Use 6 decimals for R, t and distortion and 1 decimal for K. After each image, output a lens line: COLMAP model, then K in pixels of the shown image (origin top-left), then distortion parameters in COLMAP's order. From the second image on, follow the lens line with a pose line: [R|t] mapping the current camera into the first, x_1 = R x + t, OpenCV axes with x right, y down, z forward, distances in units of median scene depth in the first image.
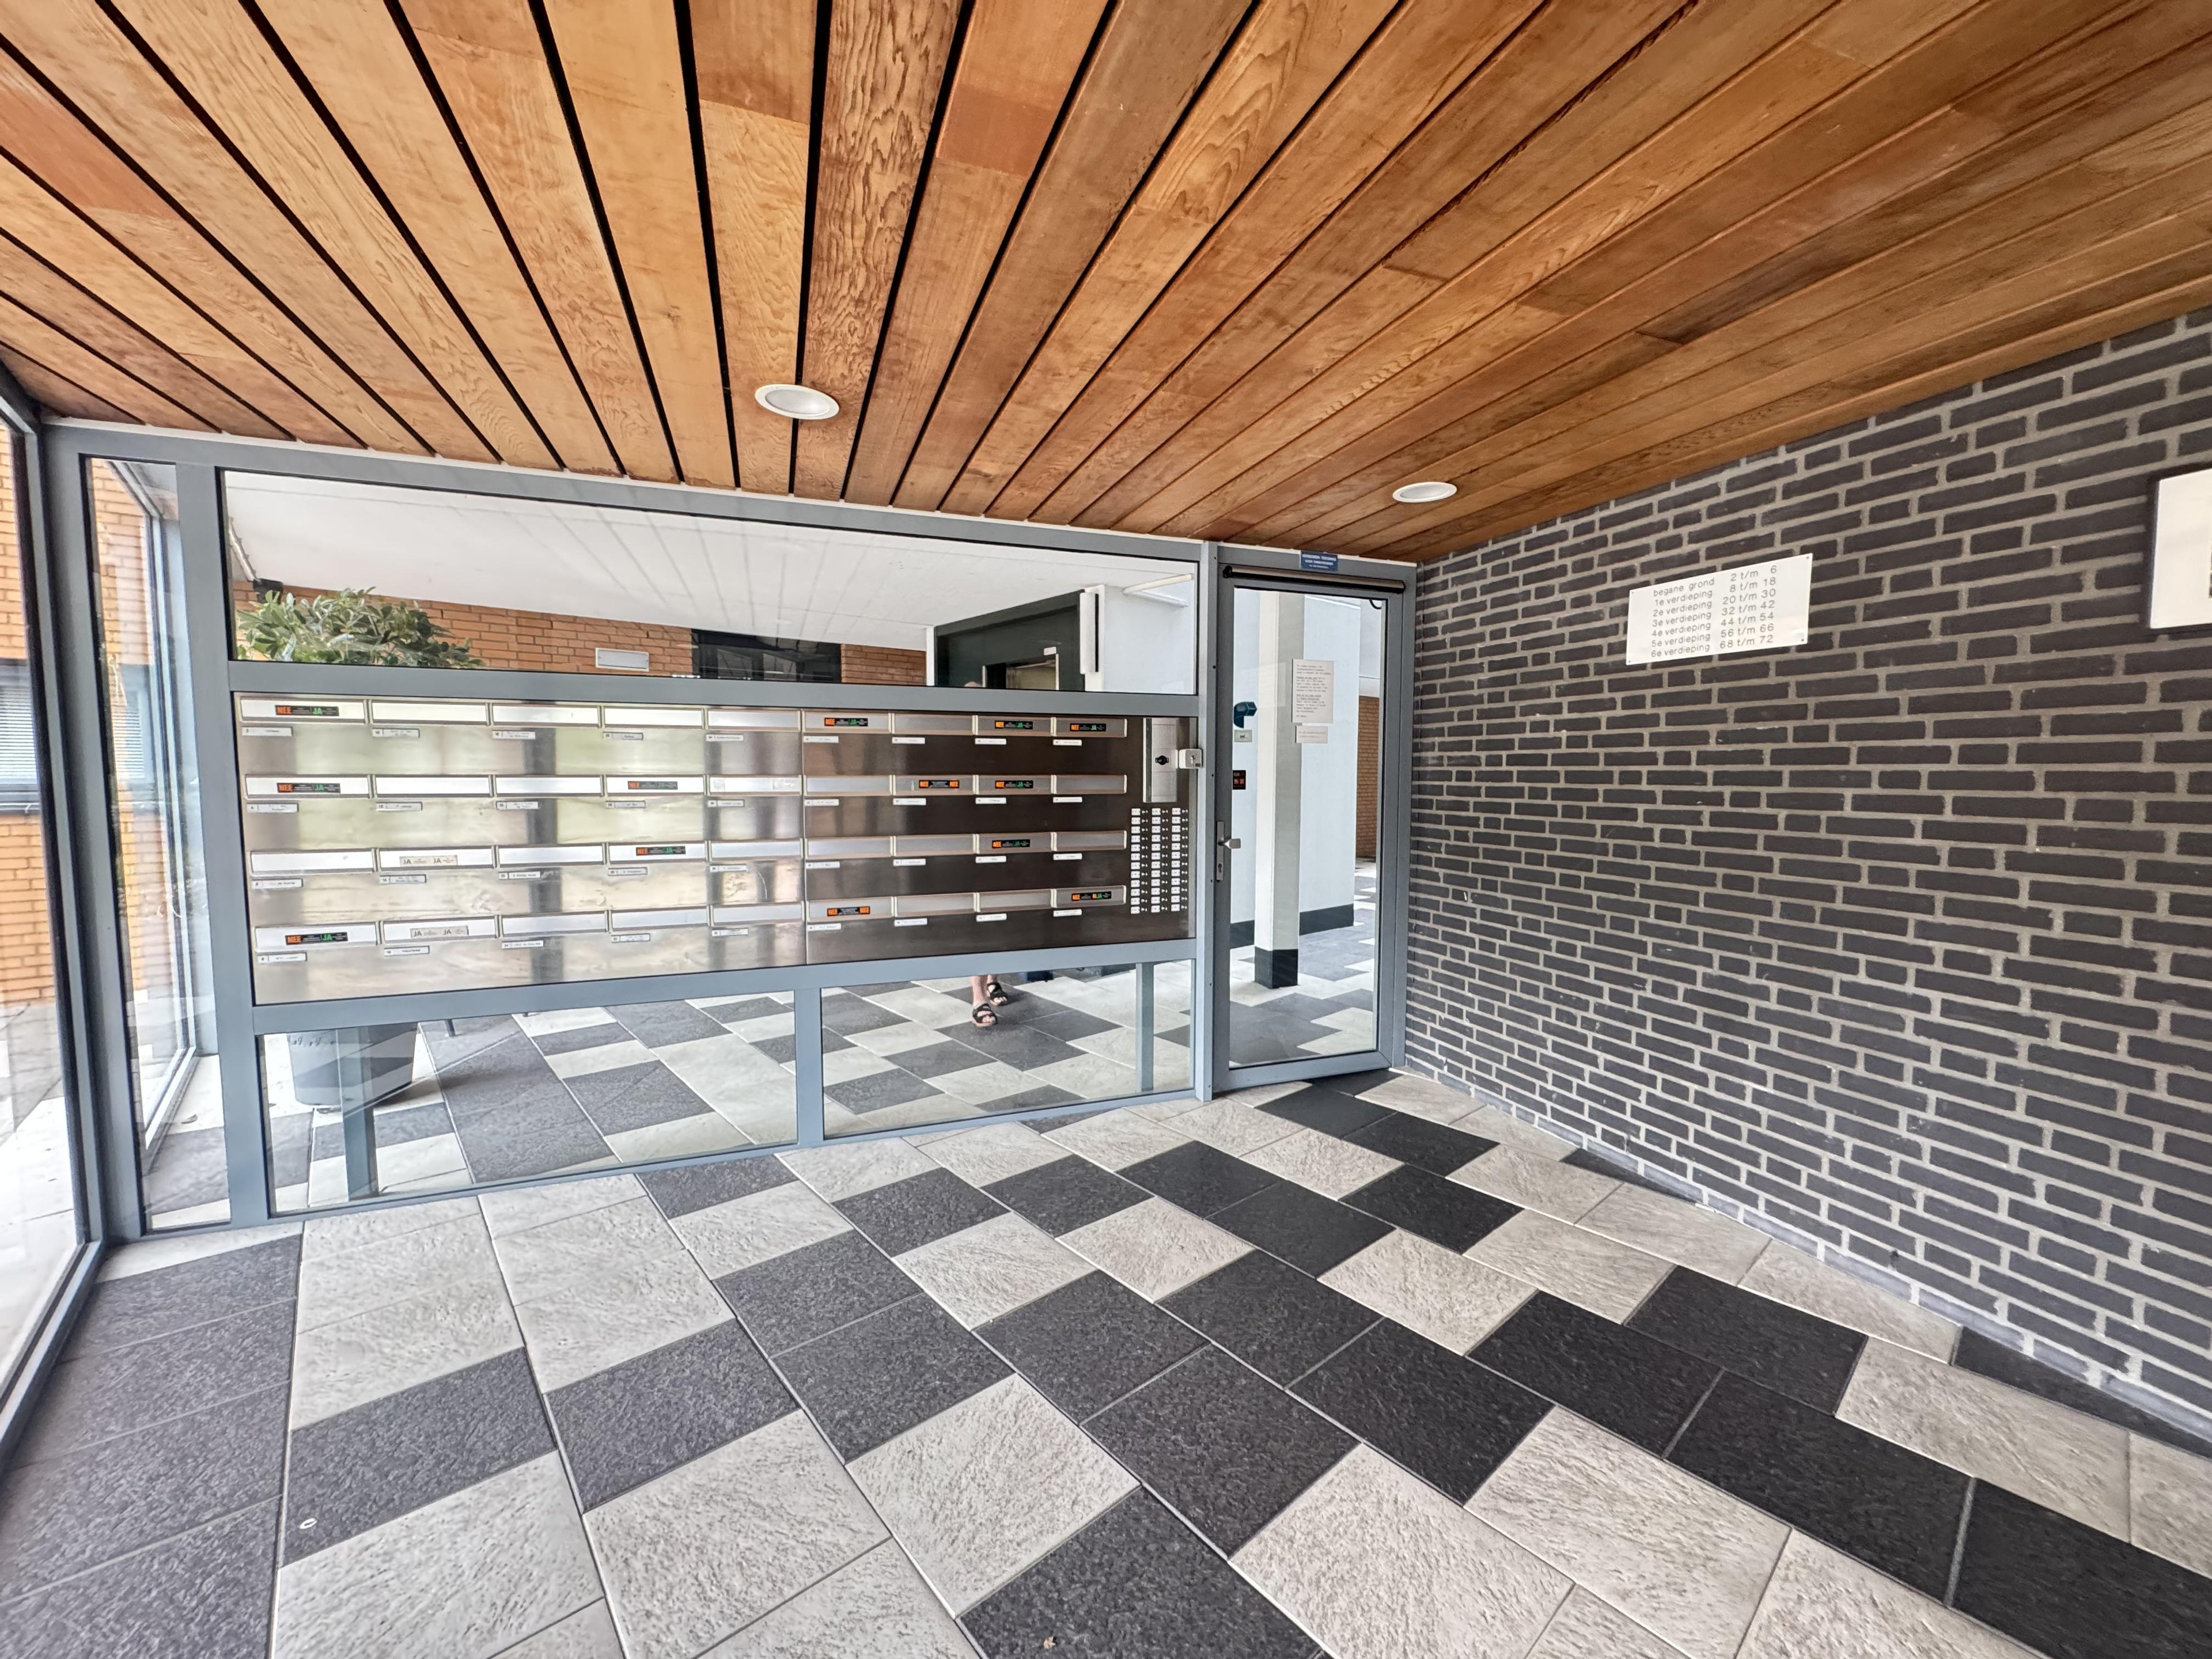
lens RADIAL K [[880.5, 0, 1106.0], [0, 880.5, 829.5], [0, 0, 1]] dist [-0.001835, 0.000222]
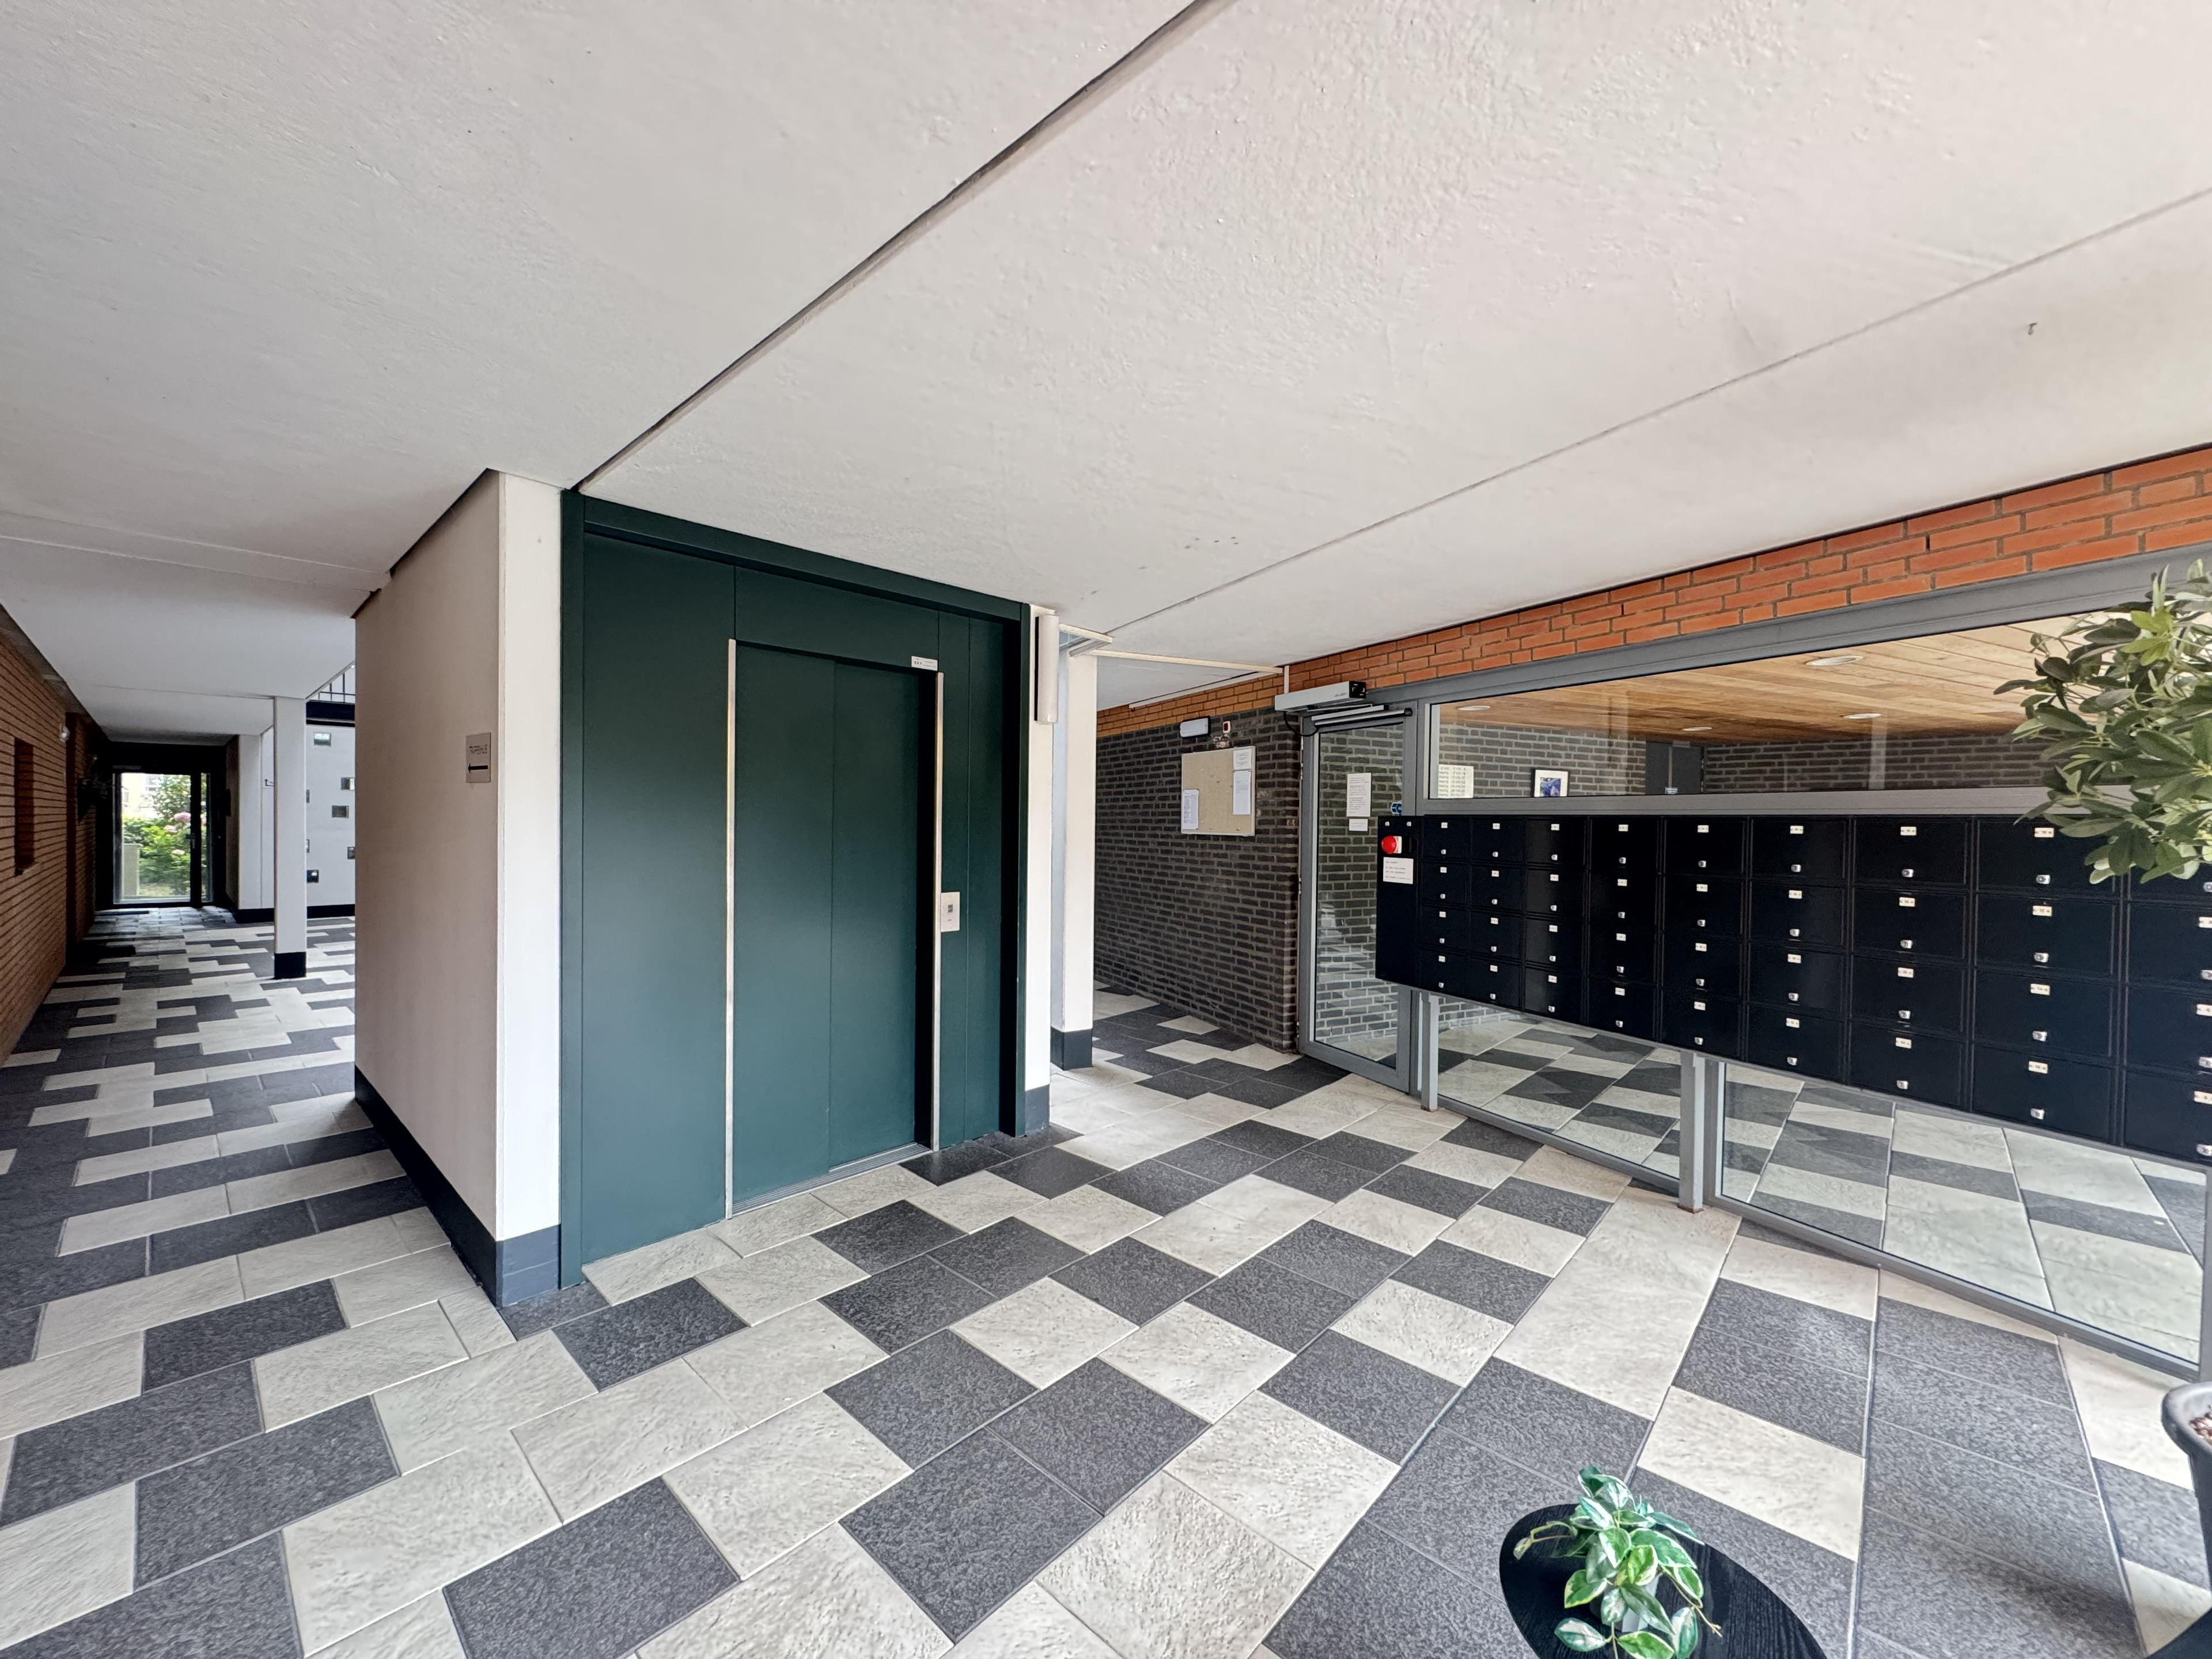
lens RADIAL K [[880.5, 0, 1106.0], [0, 880.5, 829.5], [0, 0, 1]] dist [-0.001835, 0.000222]
pose [[-0.104801, -0.014607, 0.994386, -1.214225], [0.052987, 0.998390, 0.020251, -0.159285], [-0.993081, 0.054811, -0.103858, 1.645927]]
